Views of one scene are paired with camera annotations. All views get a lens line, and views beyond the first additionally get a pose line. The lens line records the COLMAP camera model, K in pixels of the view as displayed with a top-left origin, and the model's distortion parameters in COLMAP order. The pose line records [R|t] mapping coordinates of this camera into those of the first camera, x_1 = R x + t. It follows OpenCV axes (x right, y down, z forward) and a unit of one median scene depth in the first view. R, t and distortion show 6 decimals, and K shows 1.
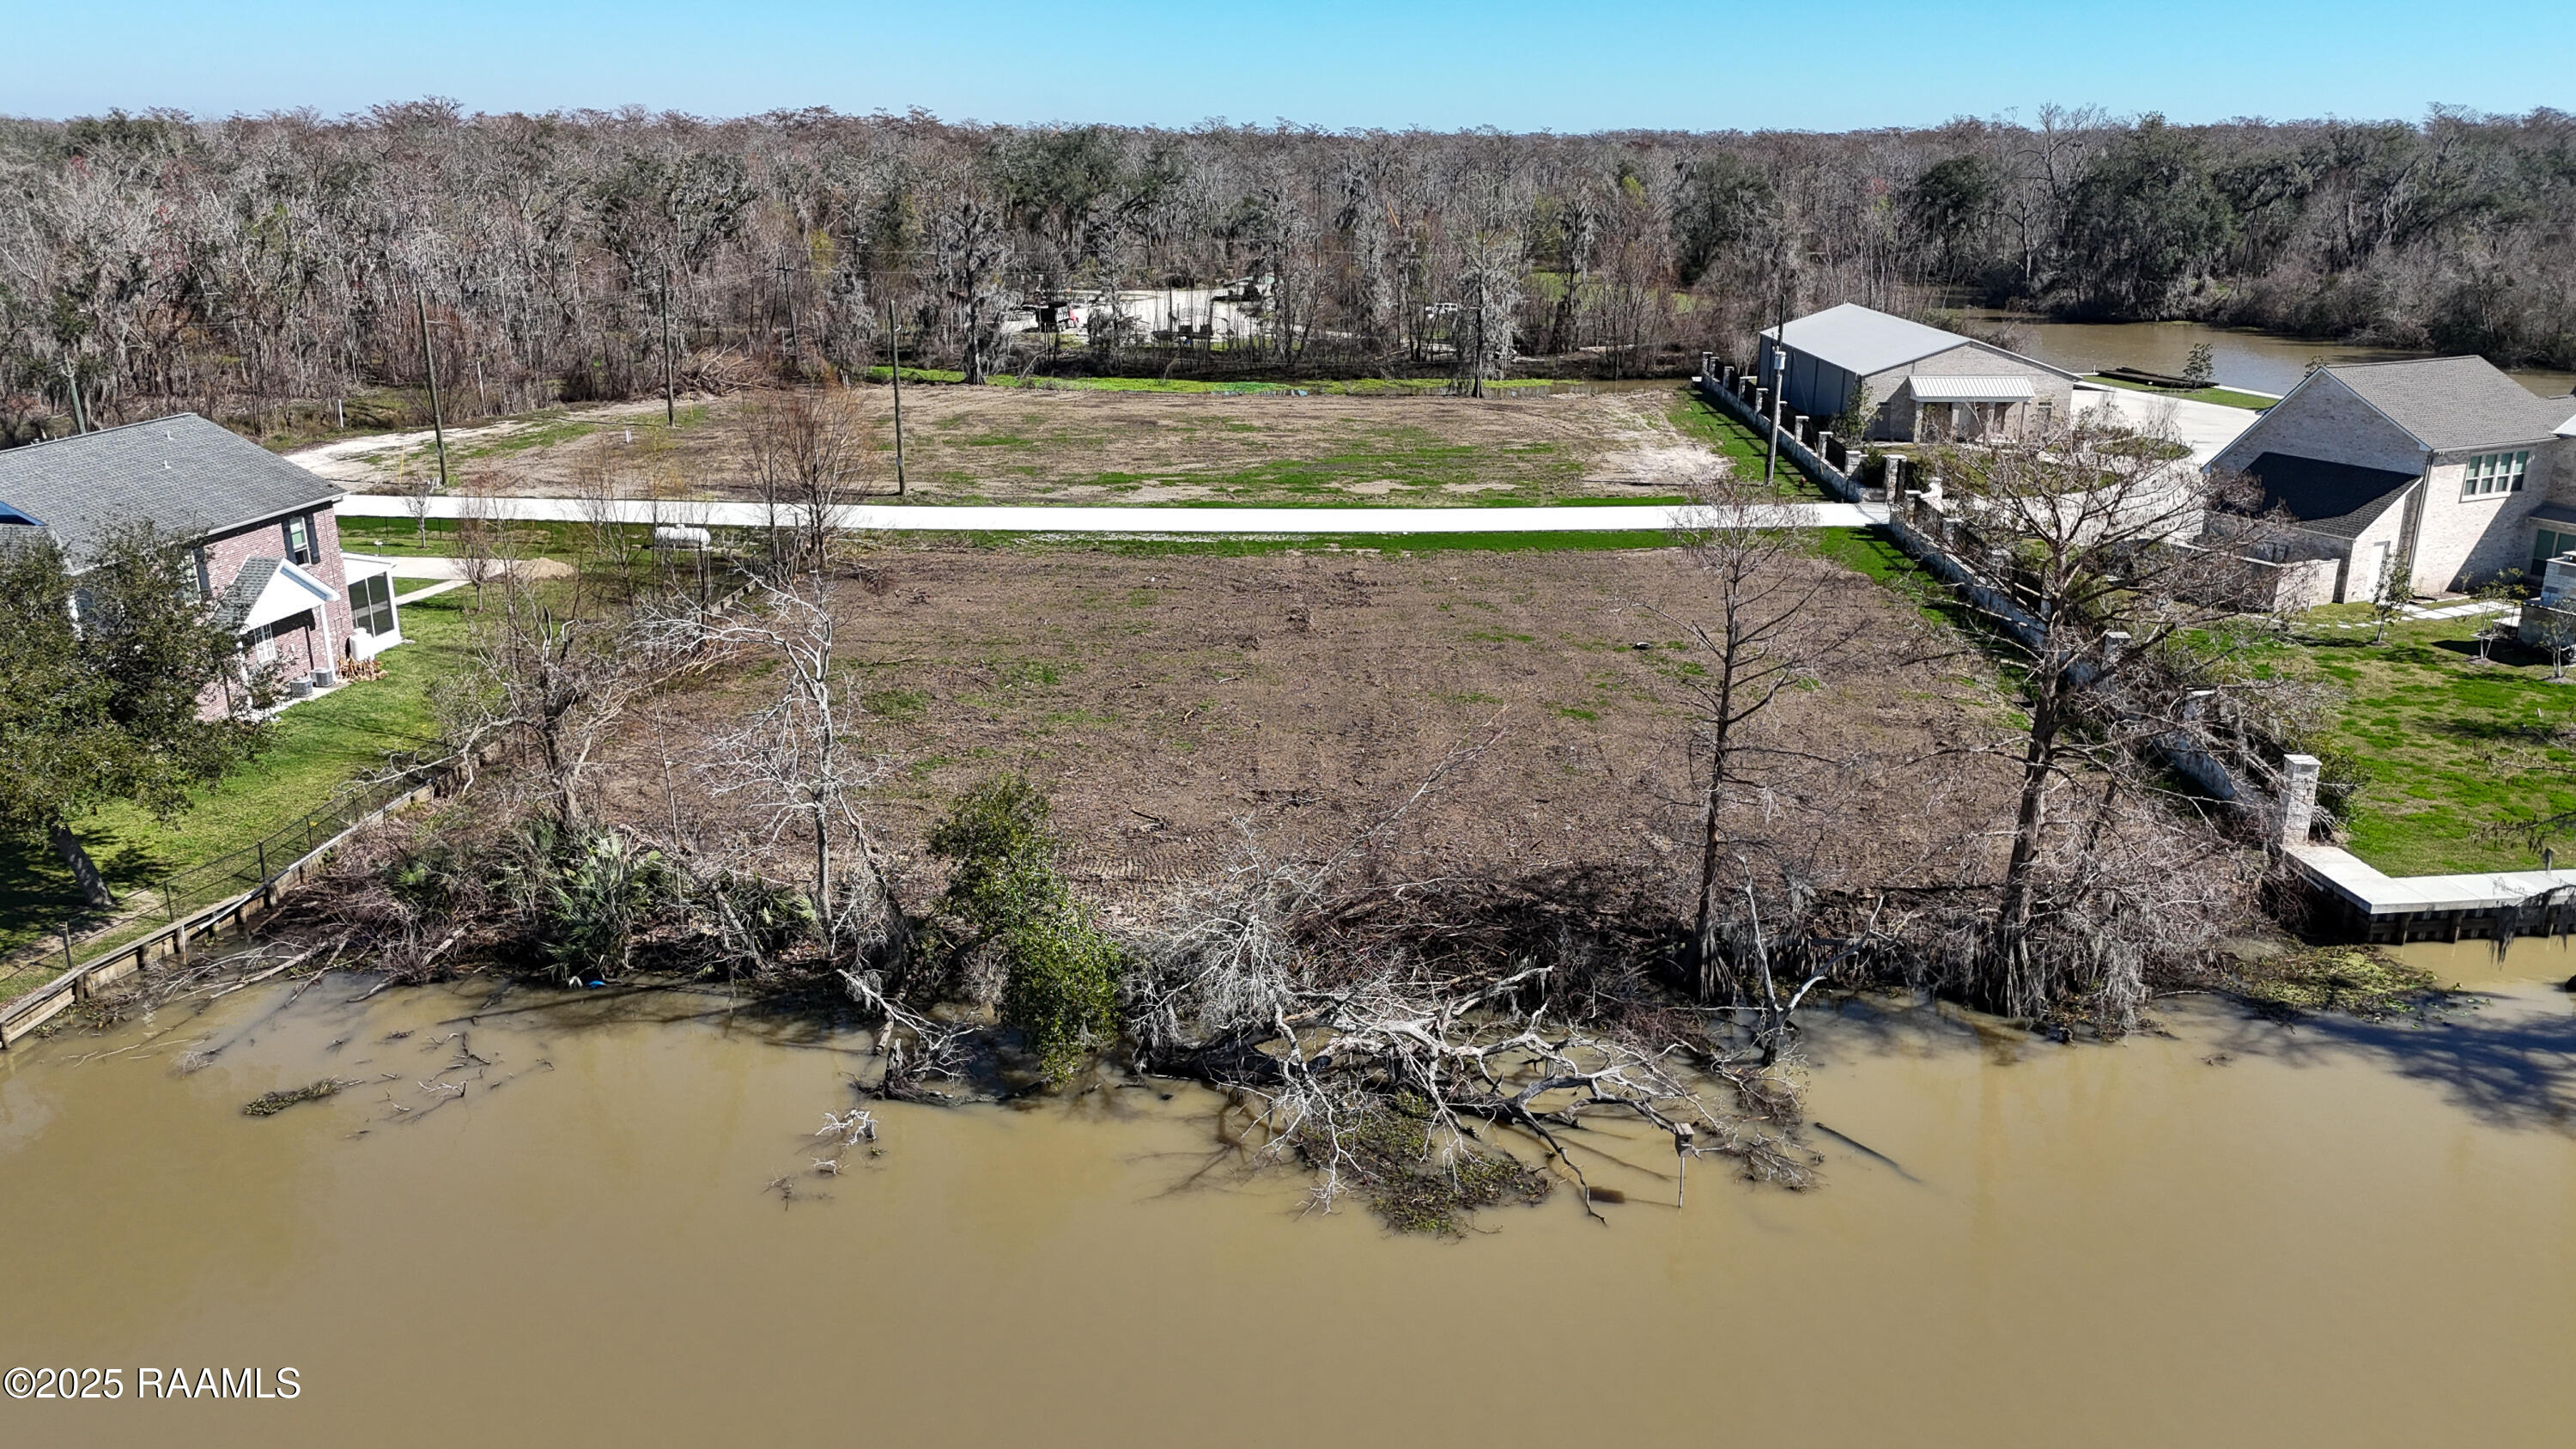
lens RADIAL K [[1886.0, 0, 1304.9], [0, 1886.0, 717.4], [0, 0, 1]] dist [0.054589, -0.026084]
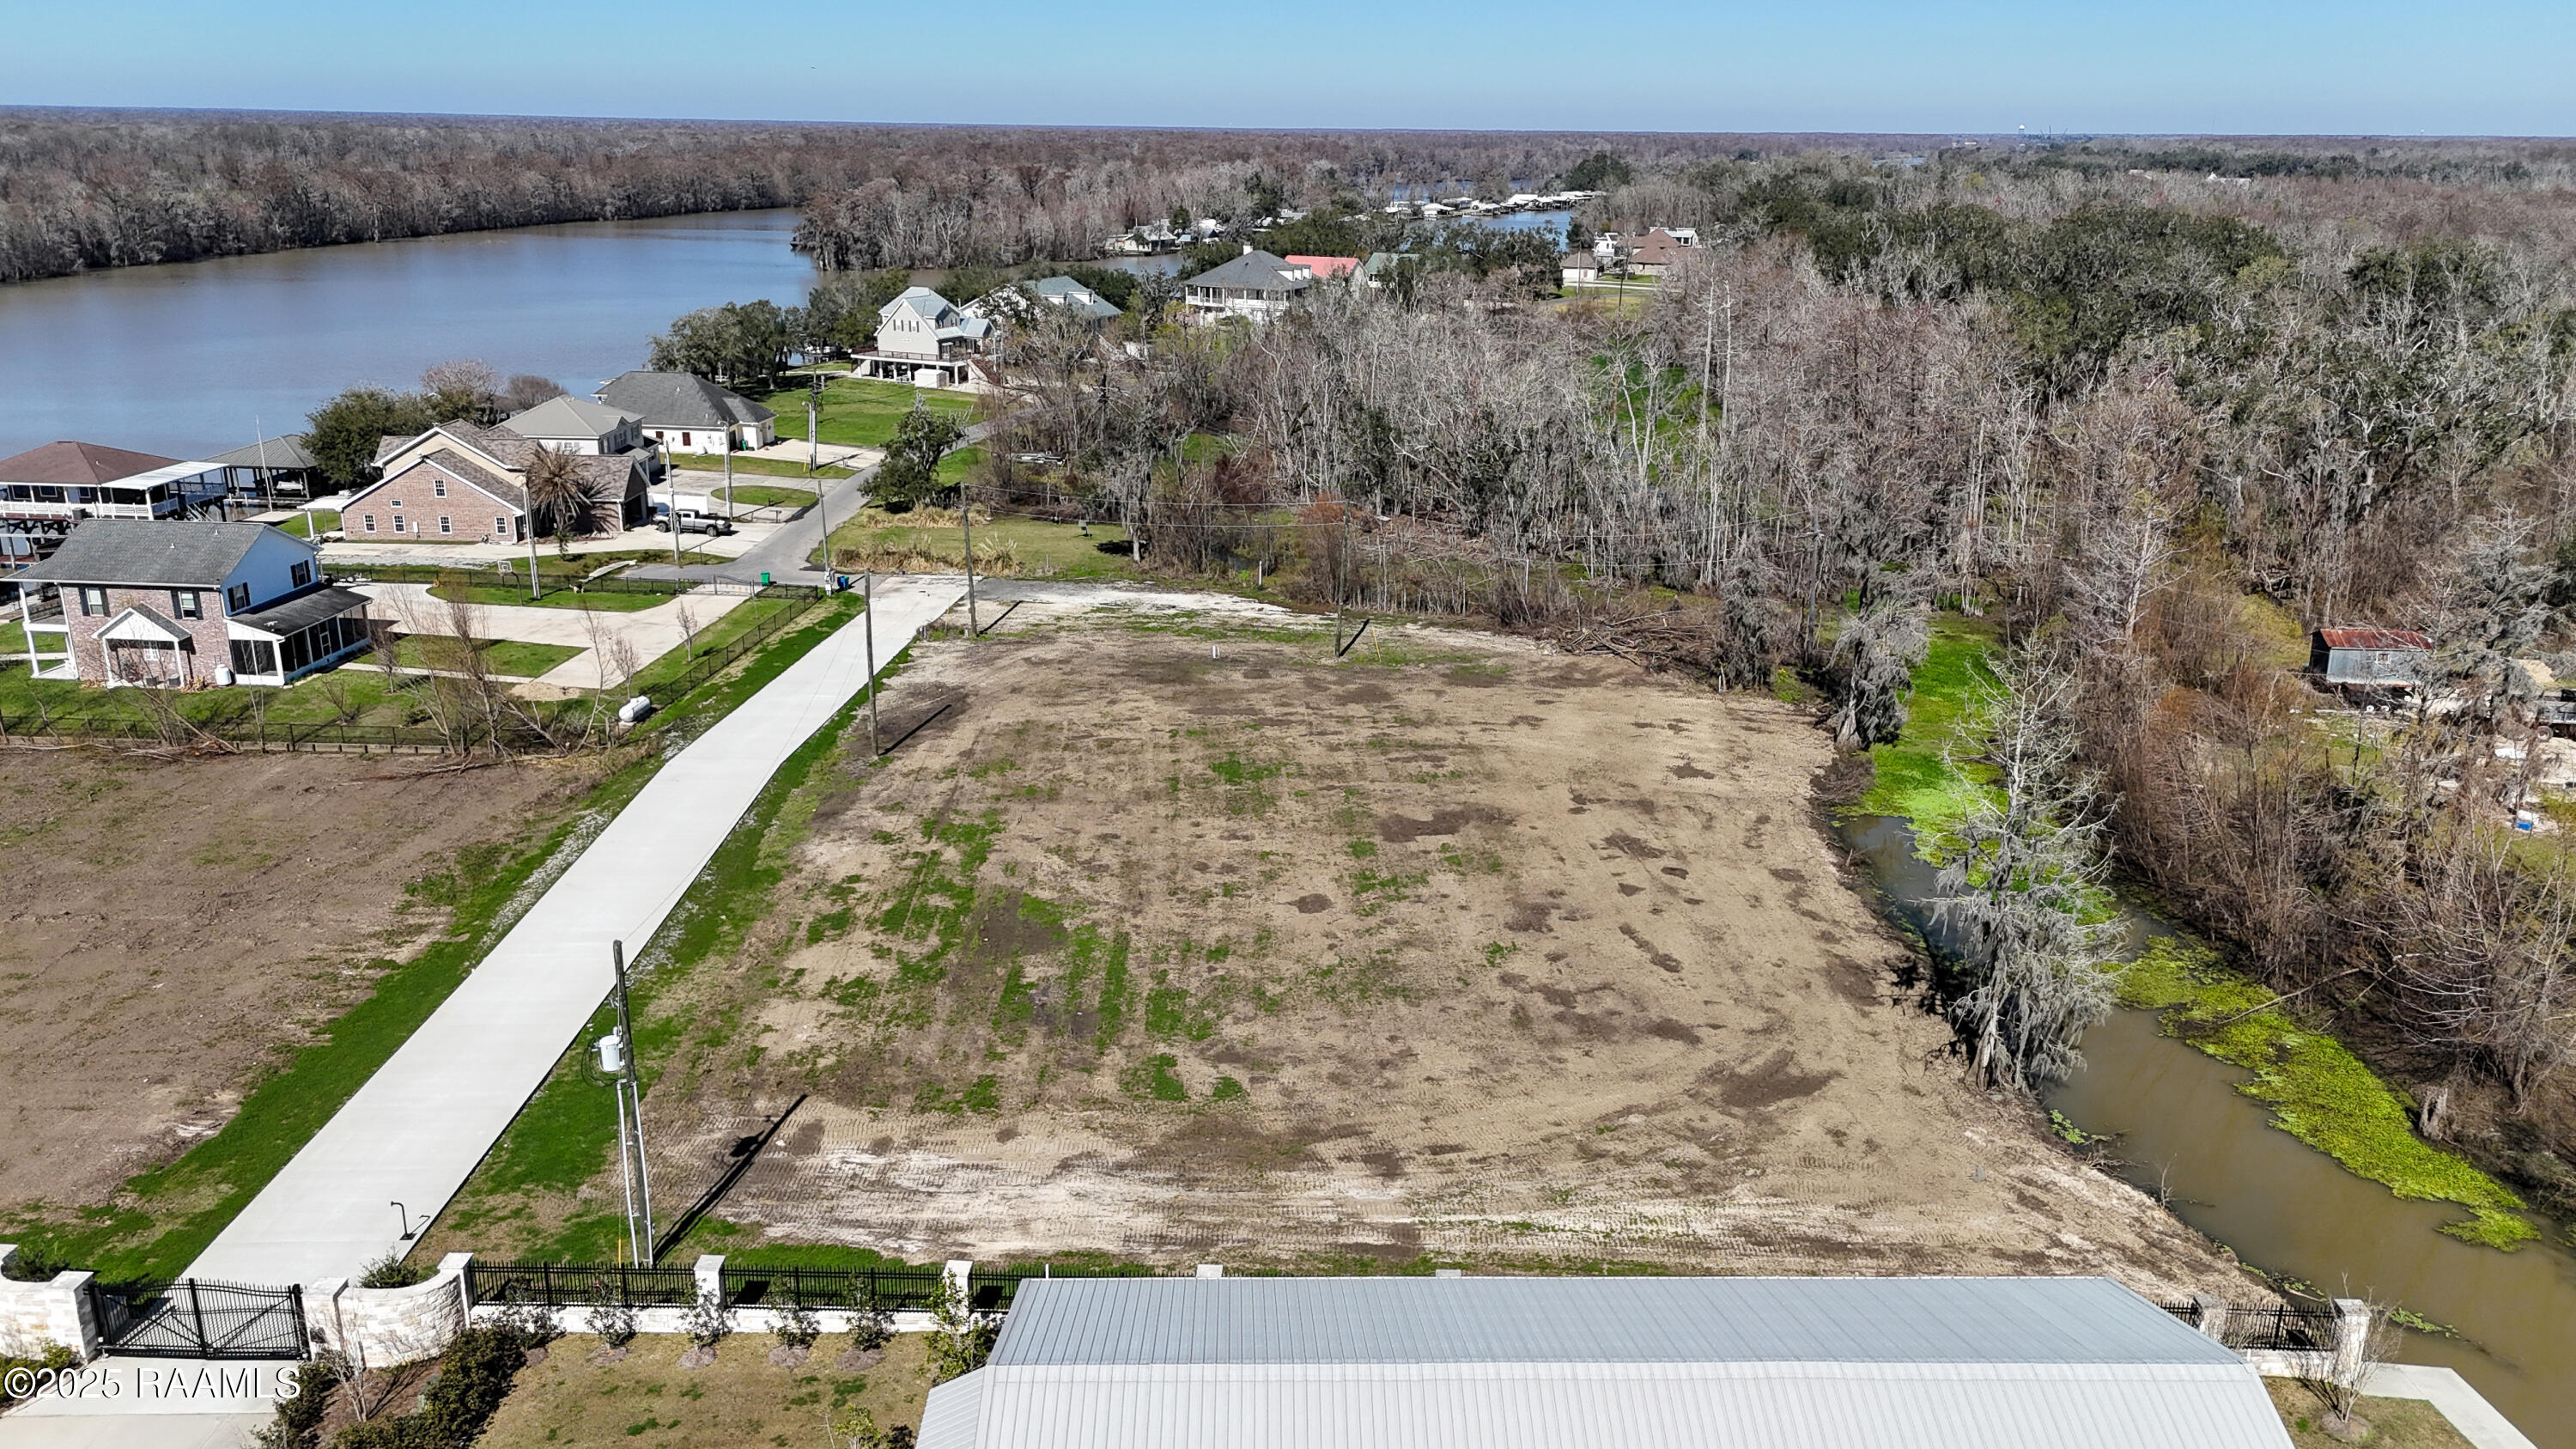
lens RADIAL K [[1883.5, 0, 1290.2], [0, 1883.5, 724.3], [0, 0, 1]] dist [0.066730, -0.047168]
pose [[0.021998, 0.296908, -0.954653, 0.964514], [-0.297522, 0.913564, 0.277274, -0.627270], [0.954462, 0.277930, 0.108433, 1.459559]]
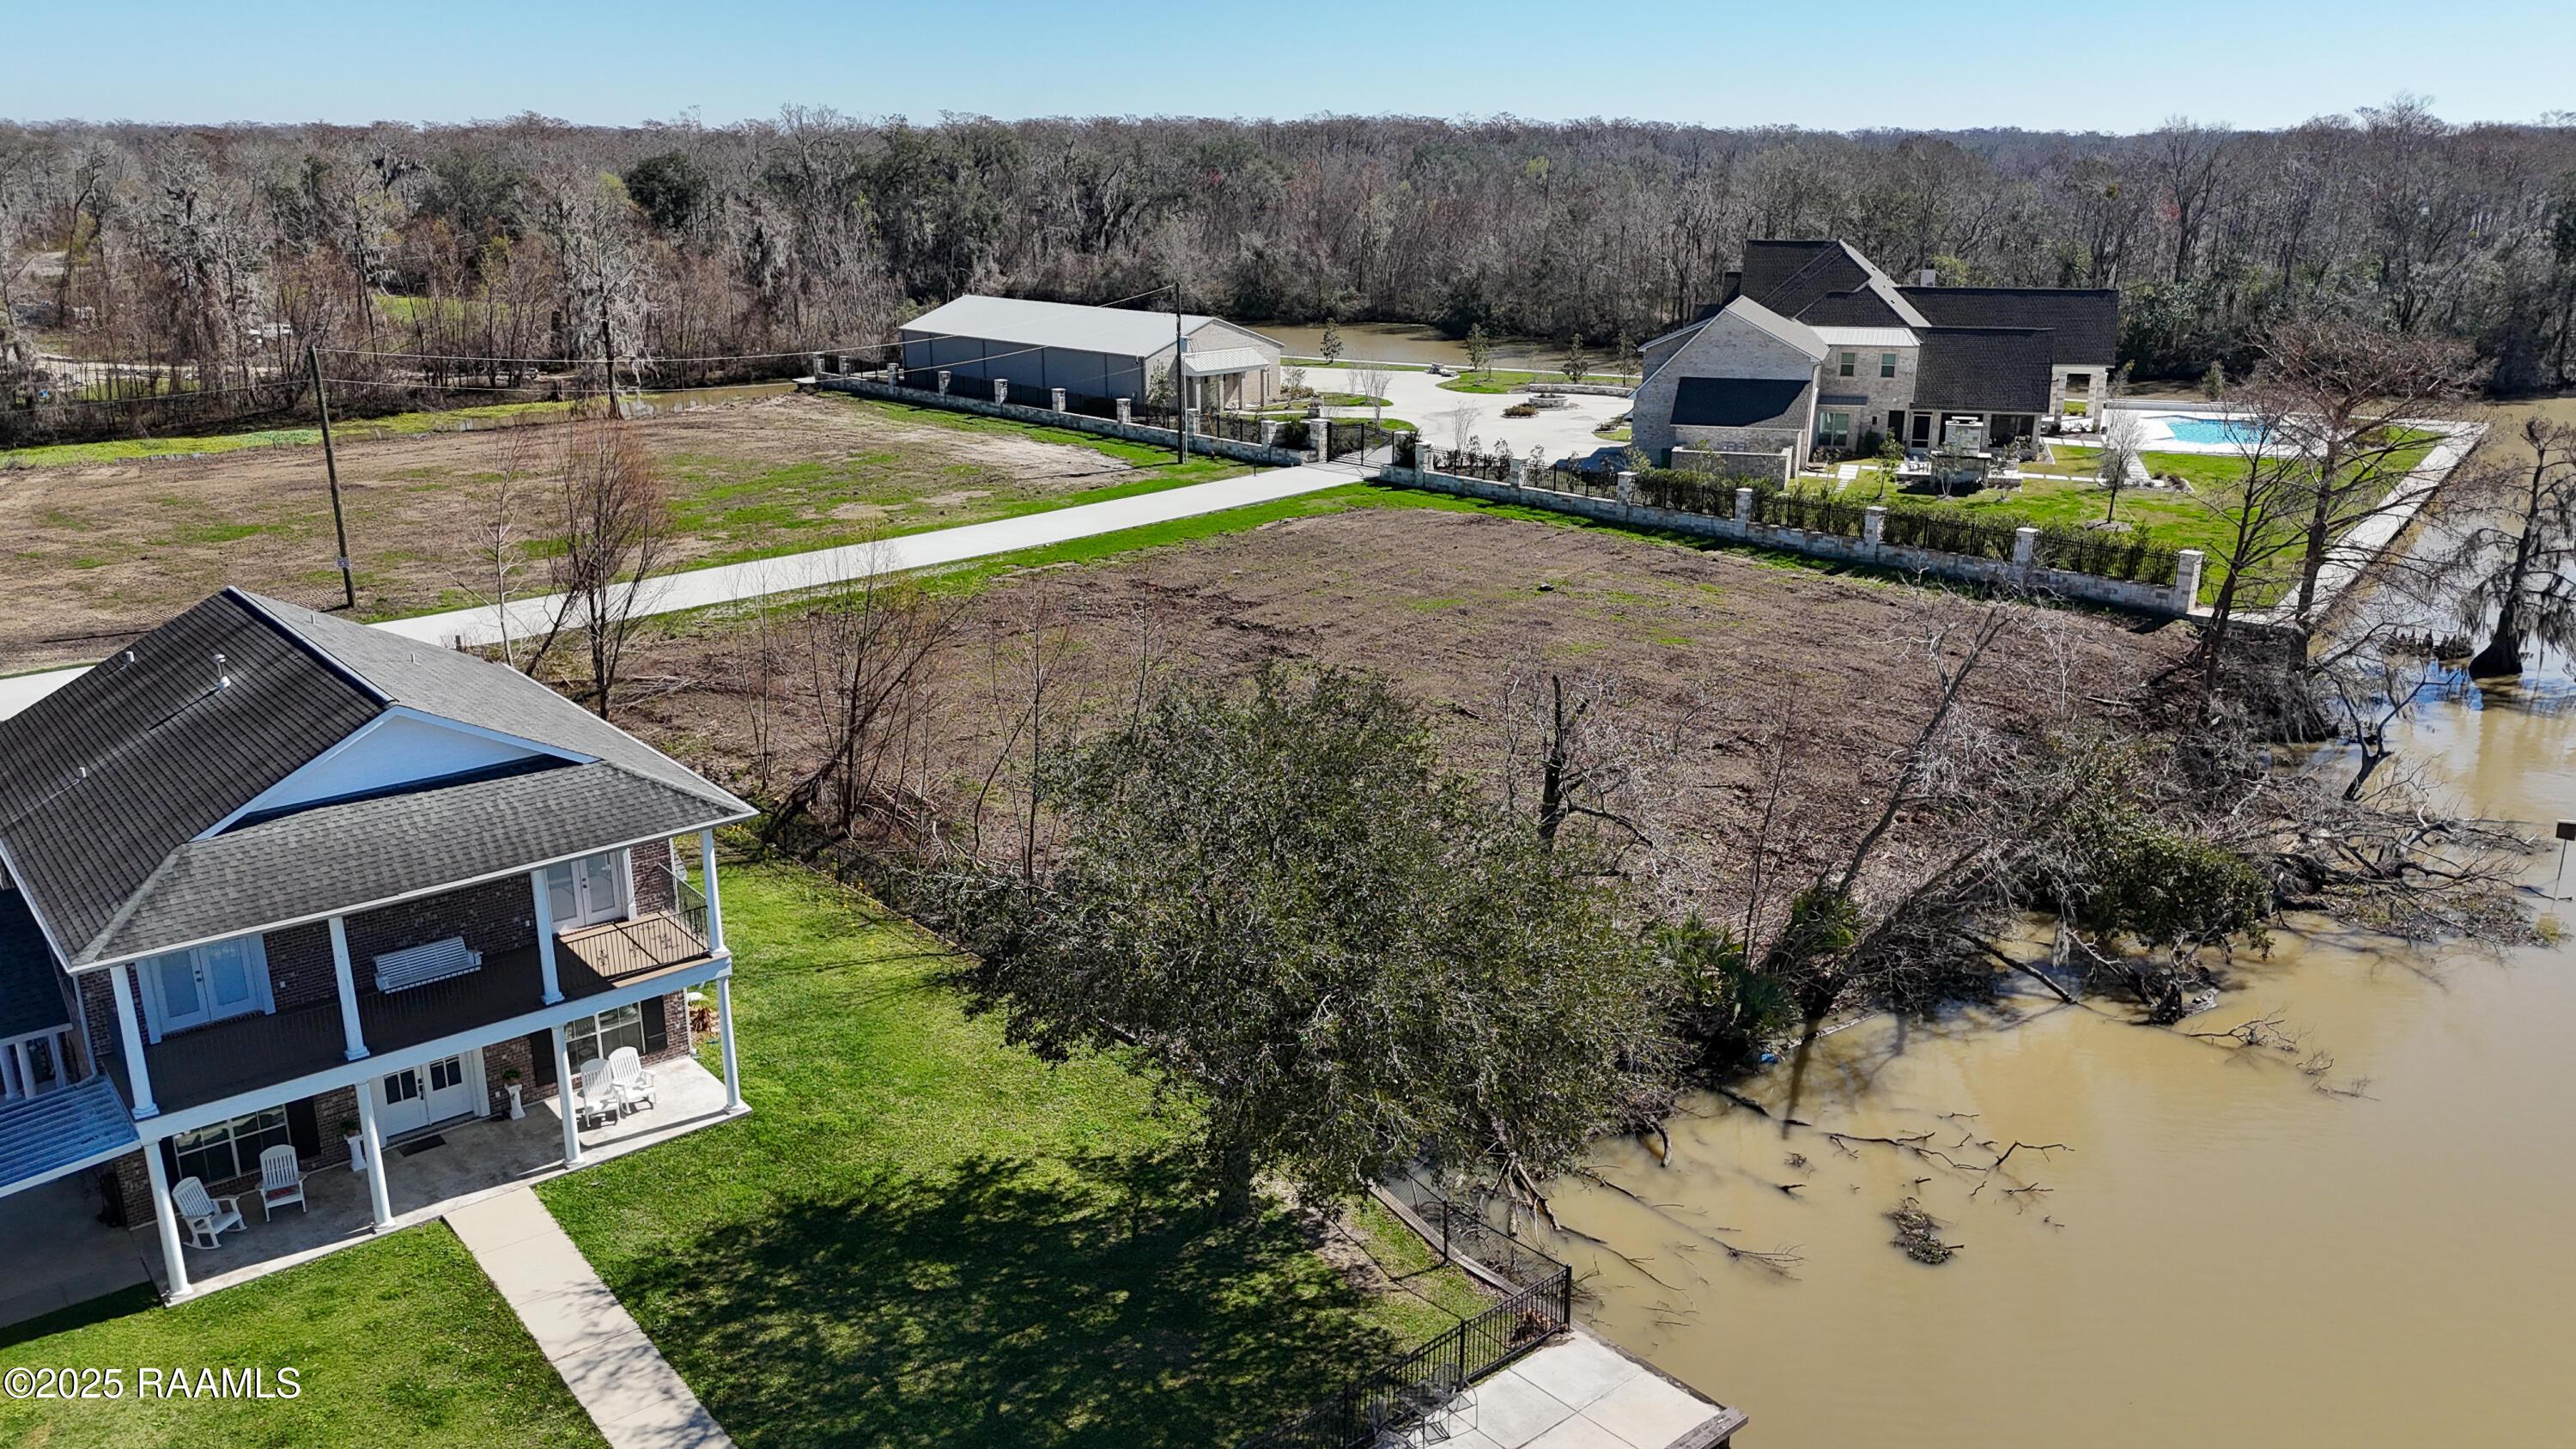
lens RADIAL K [[1886.0, 0, 1287.8], [0, 1886.0, 736.0], [0, 0, 1]] dist [0.054589, -0.026084]
pose [[0.702154, -0.212001, 0.679732, -0.629512], [0.206918, 0.974201, 0.090100, -0.075642], [-0.681297, 0.077385, 0.727906, 0.273831]]
